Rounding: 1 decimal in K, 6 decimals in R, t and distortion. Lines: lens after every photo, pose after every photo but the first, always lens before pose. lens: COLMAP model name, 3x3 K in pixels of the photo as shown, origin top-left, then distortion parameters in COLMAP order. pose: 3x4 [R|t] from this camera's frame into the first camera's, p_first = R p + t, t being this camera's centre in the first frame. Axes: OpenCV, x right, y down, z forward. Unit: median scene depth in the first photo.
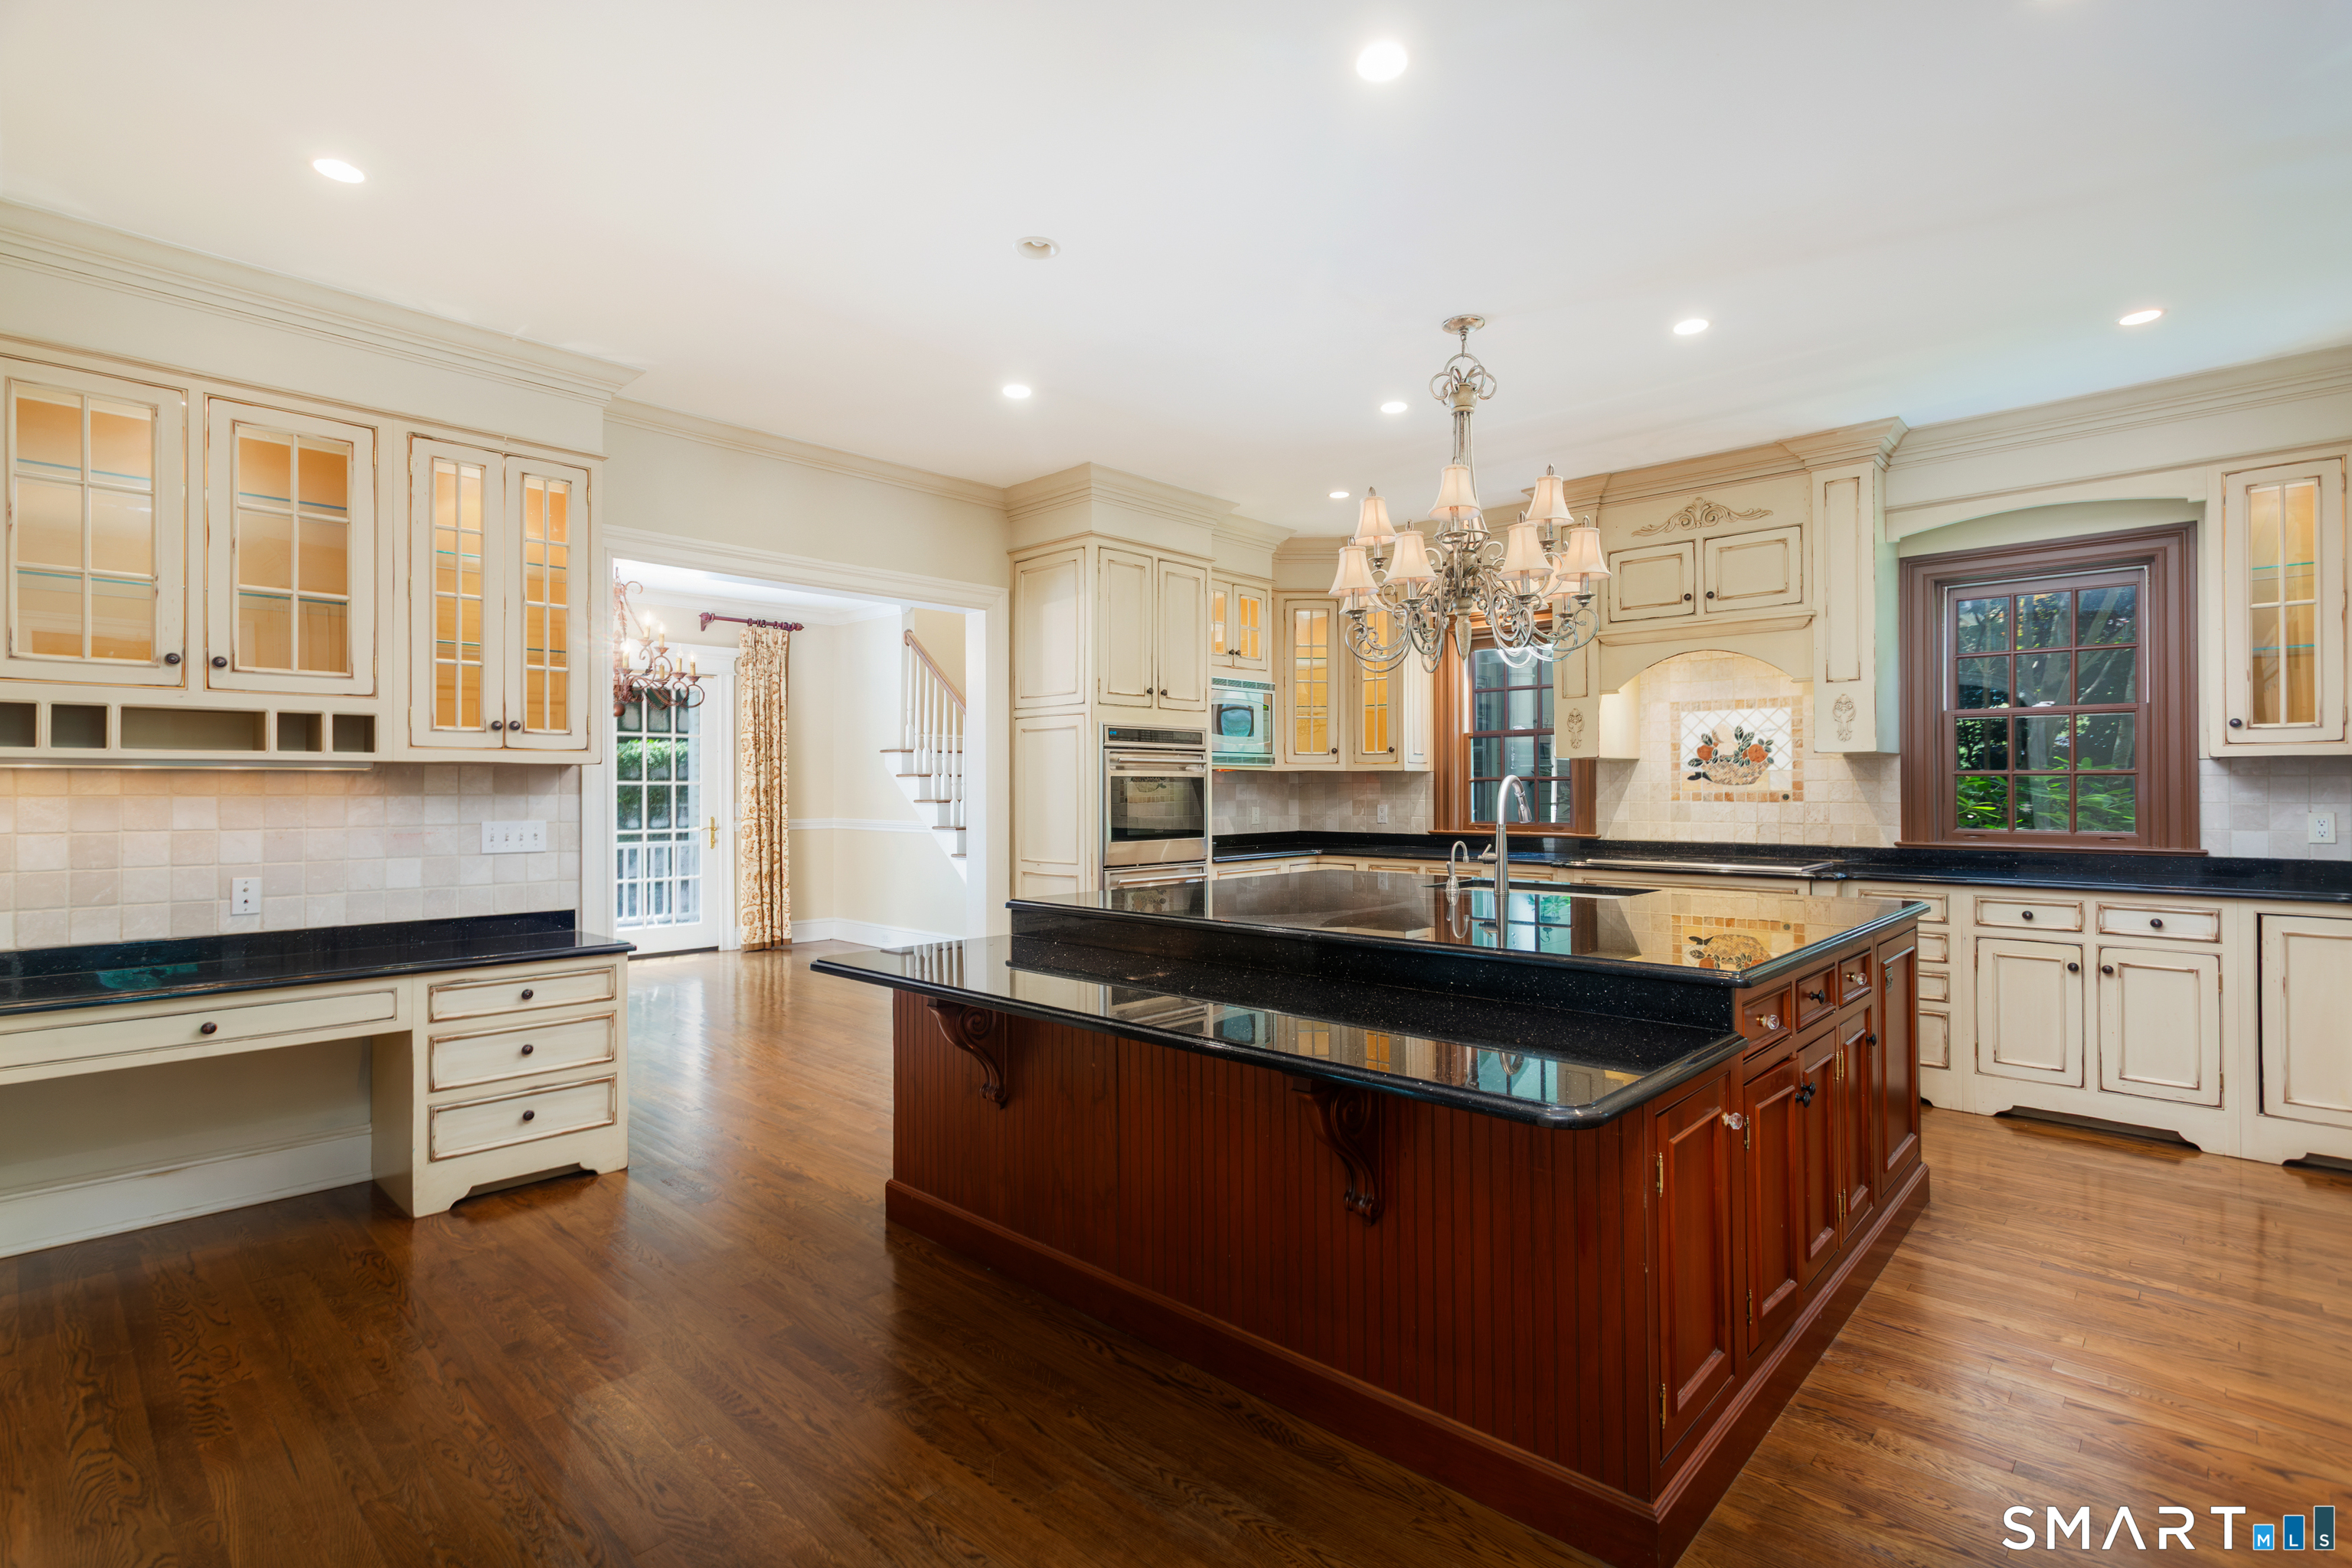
lens RADIAL K [[1114.1, 0, 1169.3], [0, 1114.1, 787.3], [0, 0, 1]] dist [0.000623, 0.000580]
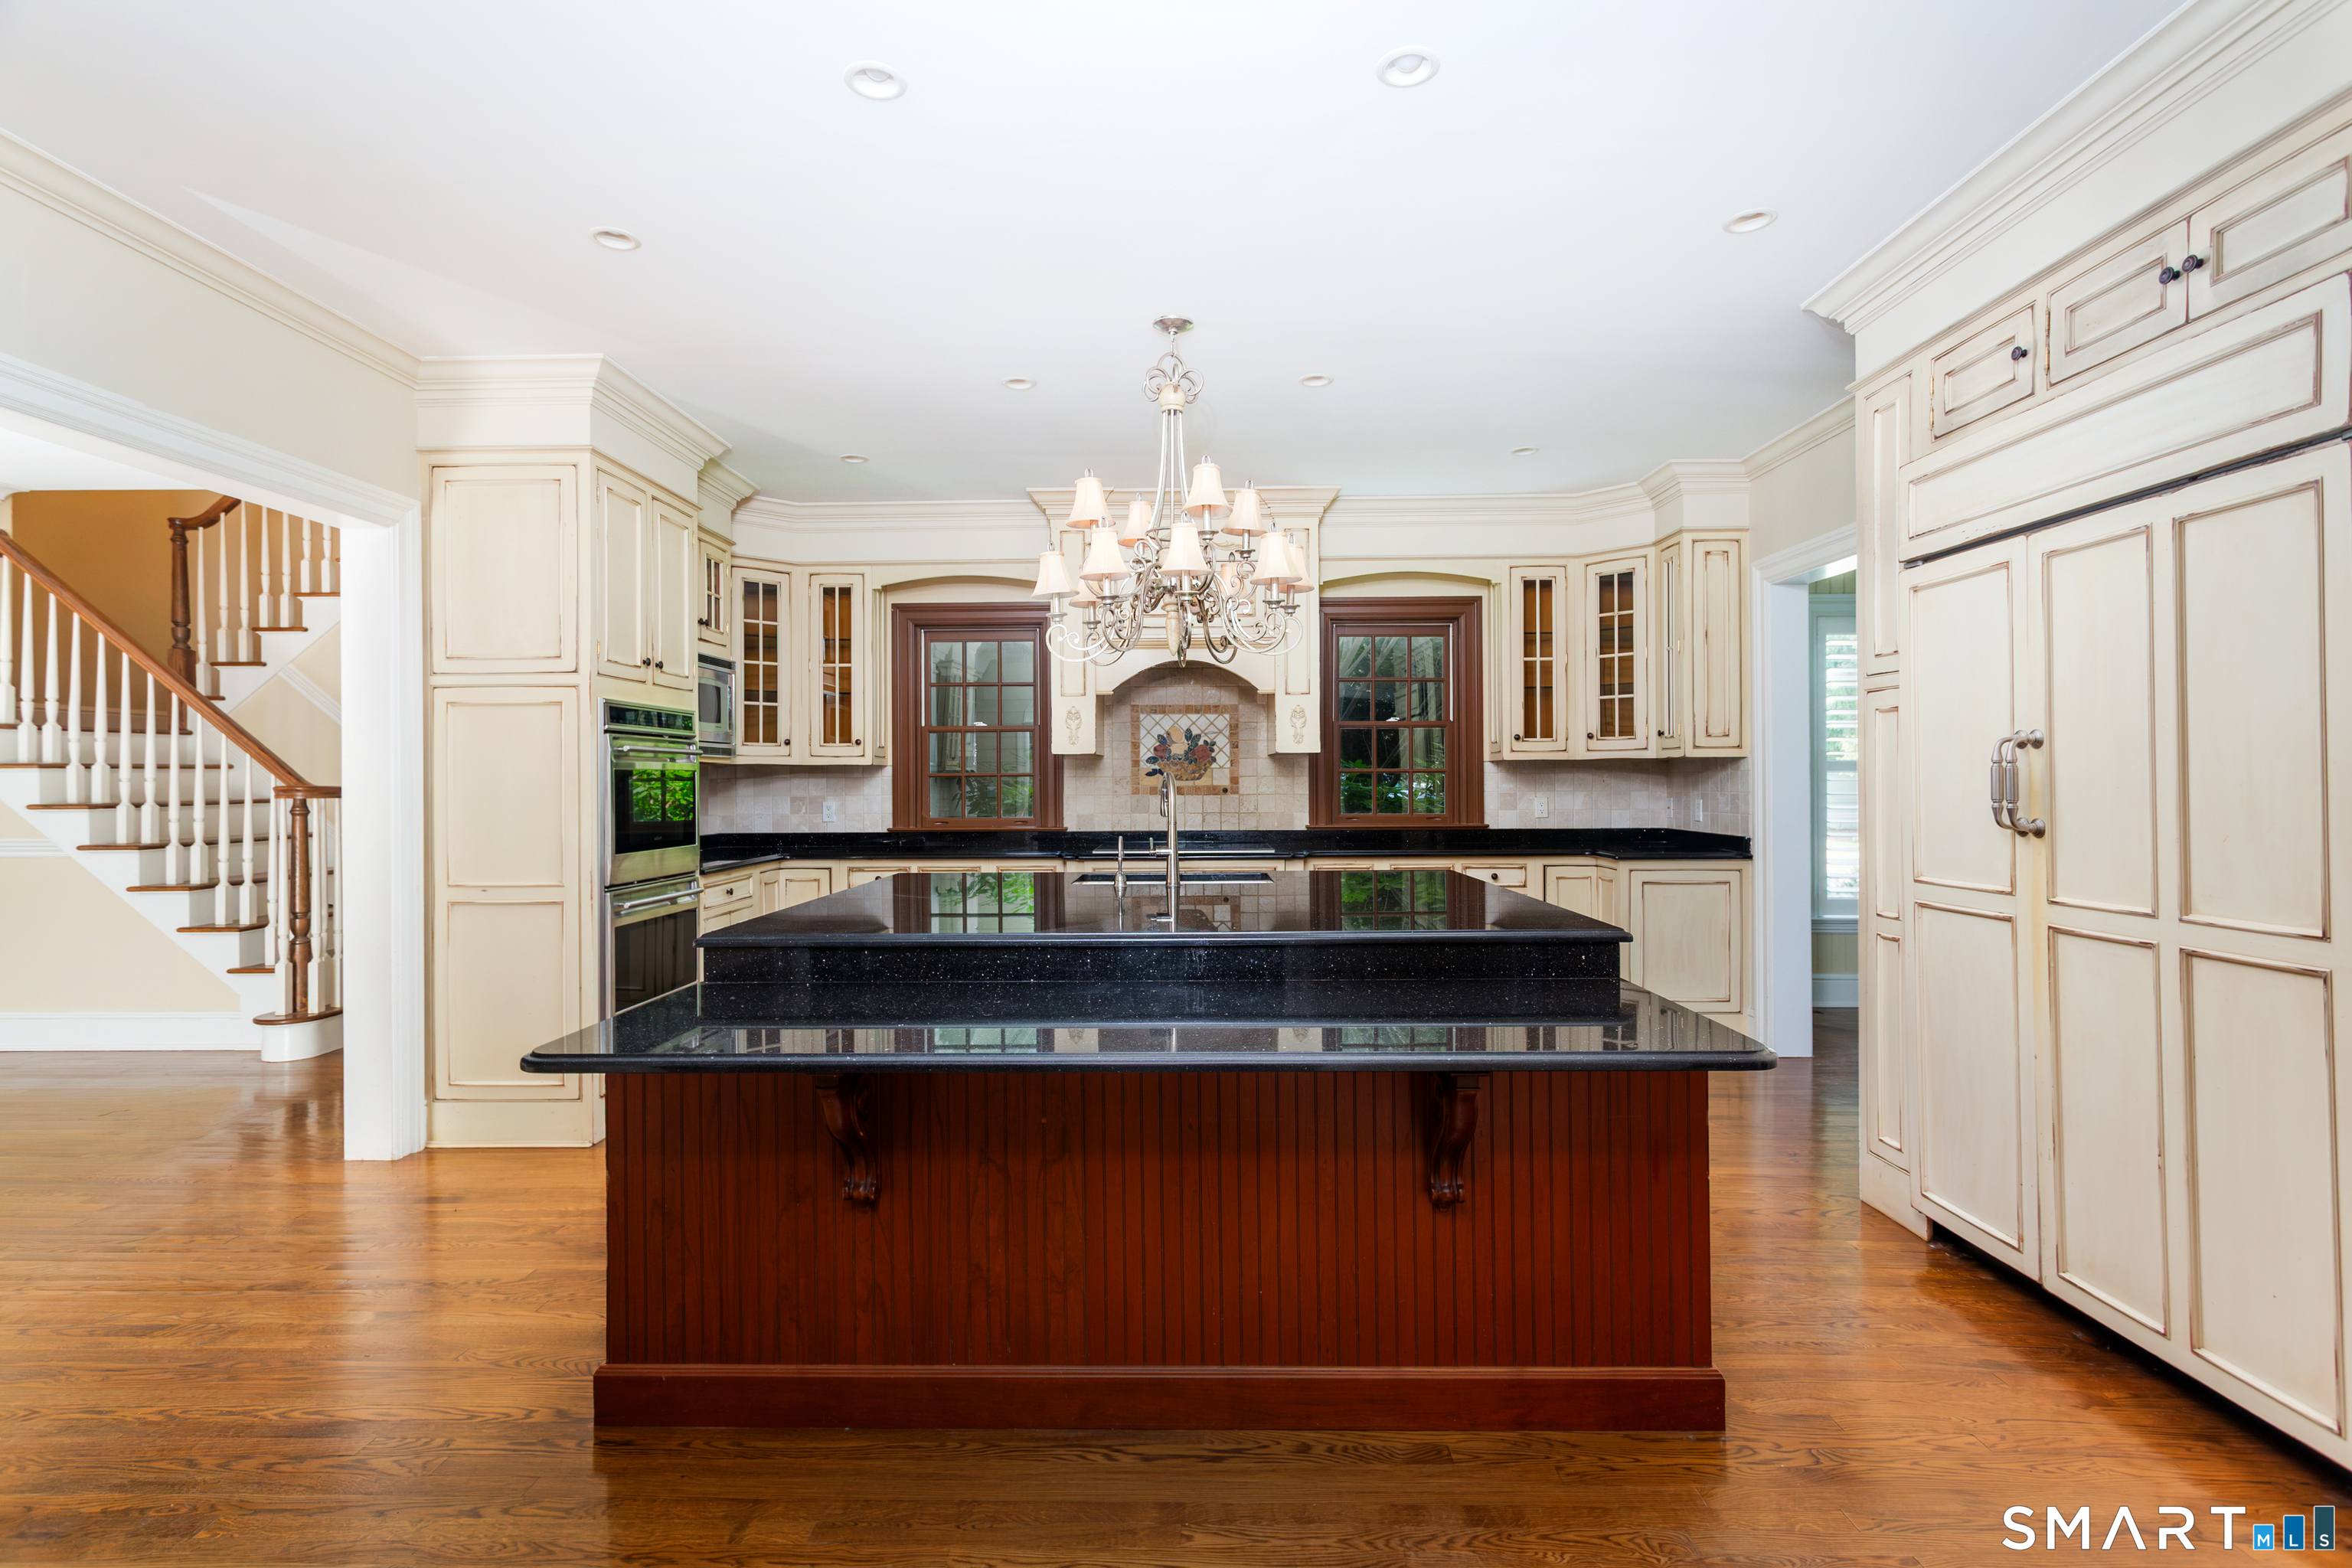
lens RADIAL K [[1114.1, 0, 1169.3], [0, 1114.1, 787.3], [0, 0, 1]] dist [0.000623, 0.000580]
pose [[0.738533, -0.005662, 0.674193, -0.282638], [0.003391, 0.999983, 0.004684, 0.000003], [-0.674208, -0.001173, 0.738540, 0.171012]]
